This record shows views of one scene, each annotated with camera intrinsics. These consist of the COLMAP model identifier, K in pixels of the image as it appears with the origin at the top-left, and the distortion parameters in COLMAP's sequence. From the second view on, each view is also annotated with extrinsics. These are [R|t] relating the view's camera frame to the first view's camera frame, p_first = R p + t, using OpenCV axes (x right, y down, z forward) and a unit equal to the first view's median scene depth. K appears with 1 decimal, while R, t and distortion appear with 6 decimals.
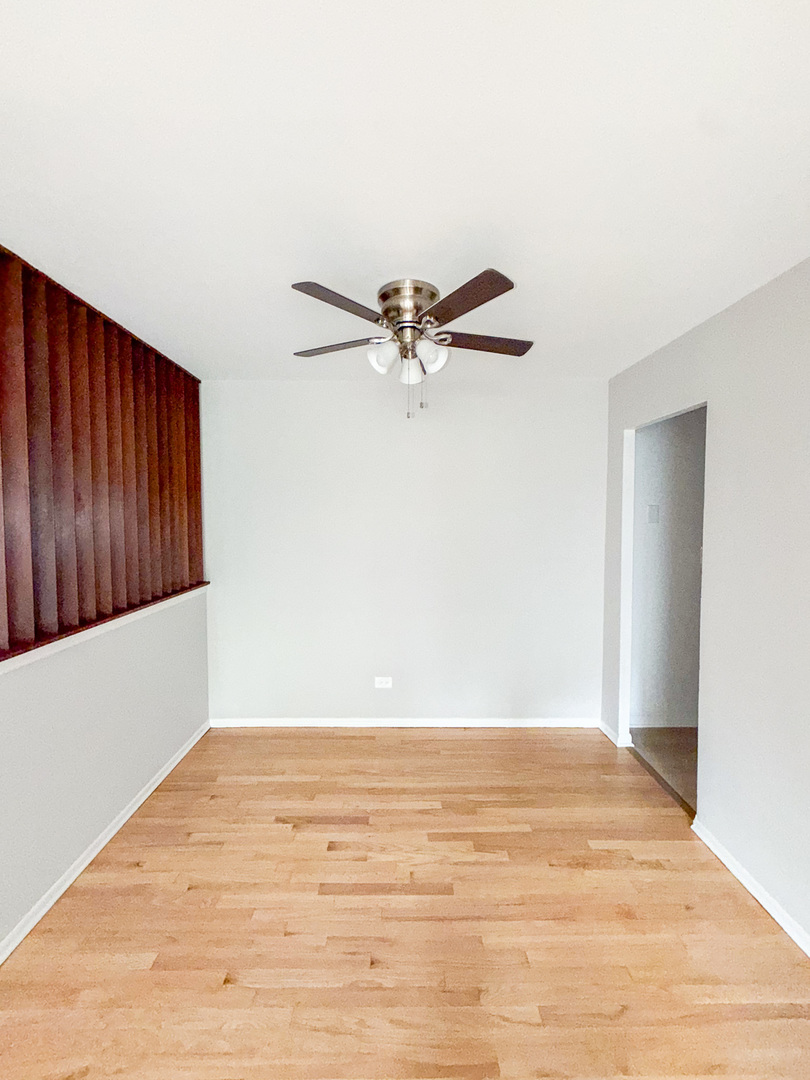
lens RADIAL K [[431.9, 0, 405.0], [0, 431.9, 540.0], [0, 0, 1]] dist [-0.000006, 0.000109]
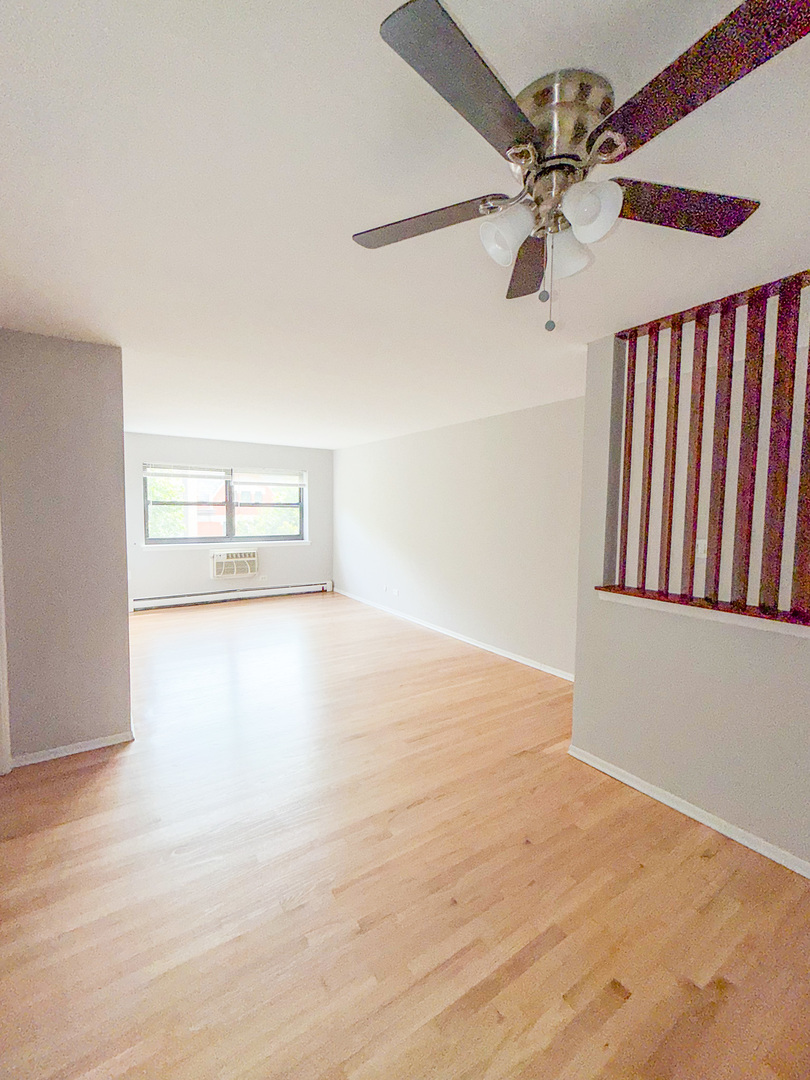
lens RADIAL K [[431.9, 0, 405.0], [0, 431.9, 540.0], [0, 0, 1]] dist [-0.000006, 0.000109]
pose [[-0.827372, 0.053251, -0.559124, 0.424130], [-0.009951, 0.993949, 0.109389, -0.071049], [0.561566, 0.096069, -0.821836, 1.199464]]
